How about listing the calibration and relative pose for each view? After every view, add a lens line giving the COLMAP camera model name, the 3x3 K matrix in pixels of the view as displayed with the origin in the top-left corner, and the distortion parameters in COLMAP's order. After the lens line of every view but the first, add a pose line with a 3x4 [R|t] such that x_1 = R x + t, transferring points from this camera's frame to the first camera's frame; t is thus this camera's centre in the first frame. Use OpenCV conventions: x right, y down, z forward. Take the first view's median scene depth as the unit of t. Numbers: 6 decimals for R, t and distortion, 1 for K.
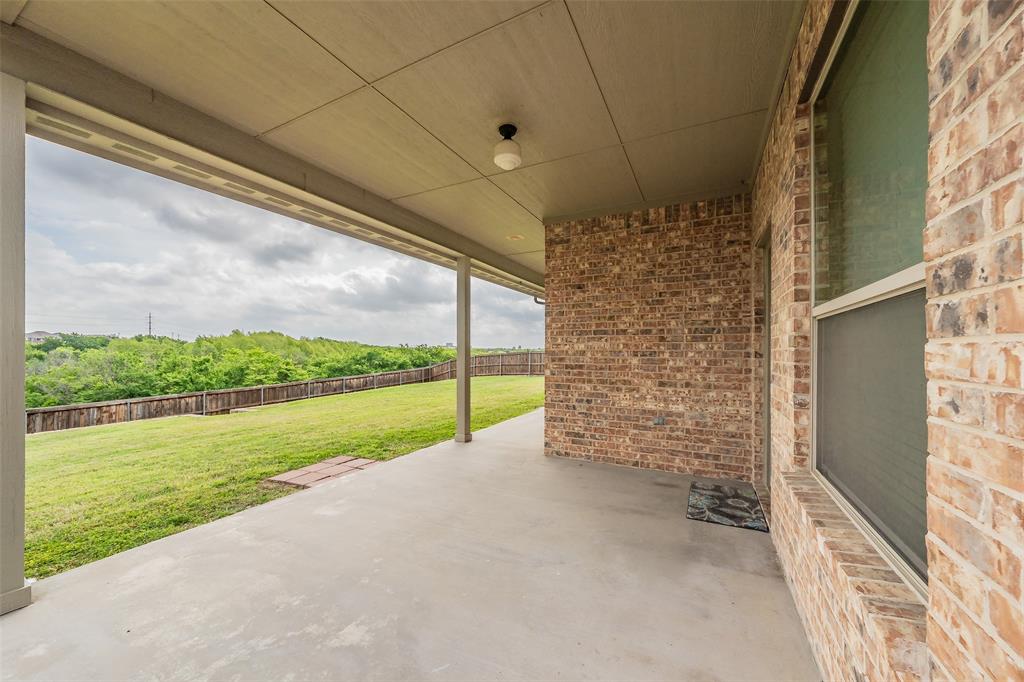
lens RADIAL K [[369.2, 0, 522.4], [0, 369.2, 350.6], [0, 0, 1]] dist [-0.000689, -0.000087]
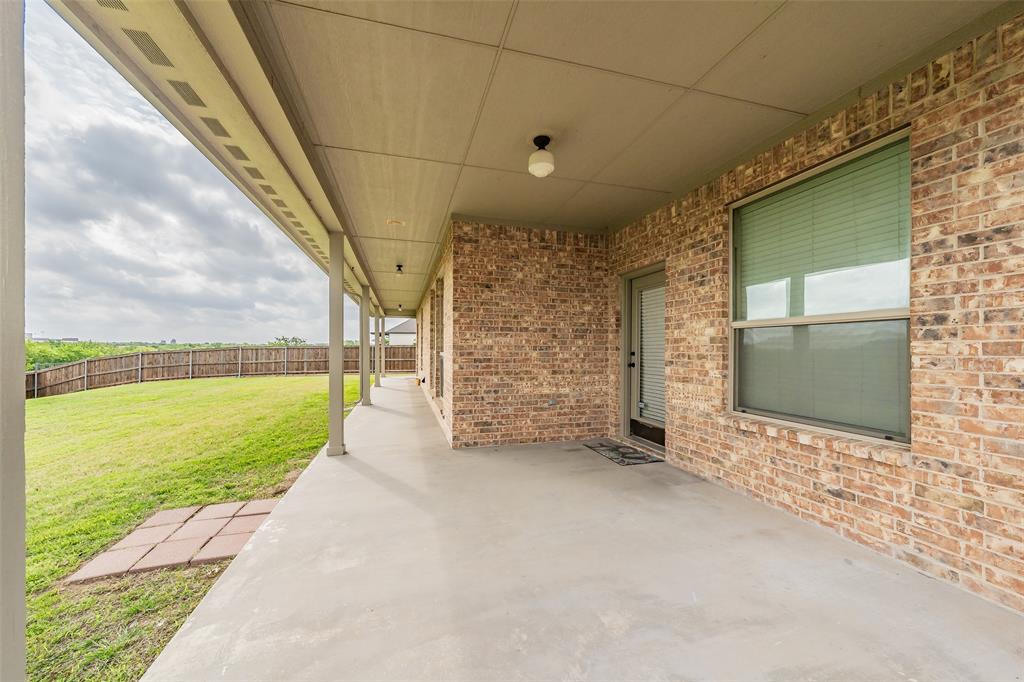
lens RADIAL K [[368.4, 0, 497.9], [0, 368.4, 346.7], [0, 0, 1]] dist [-0.000177, -0.000031]
pose [[0.750127, 0.002343, 0.661289, -0.559192], [-0.003172, 0.999995, 0.000054, 0.003860], [-0.661286, -0.002138, 0.750131, 0.180678]]
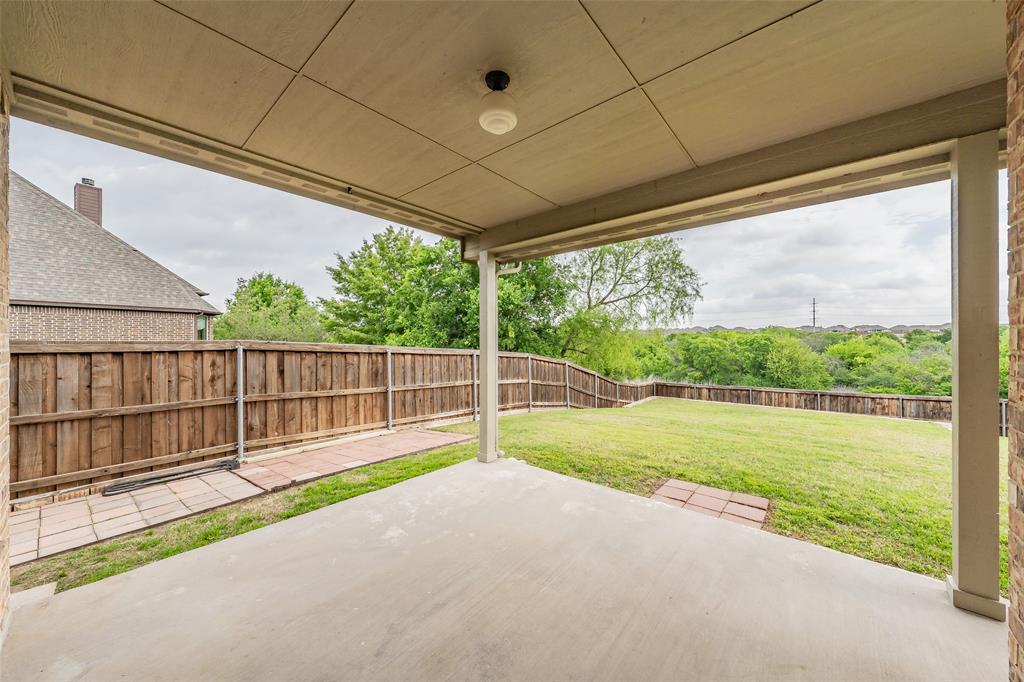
lens RADIAL K [[358.7, 0, 514.6], [0, 358.7, 341.6], [0, 0, 1]] dist [-0.001045, -0.000129]
pose [[-0.237793, -0.000296, -0.971316, 0.421533], [0.002985, 0.999995, -0.001036, -0.050815], [0.971311, -0.003145, -0.237791, 0.789084]]
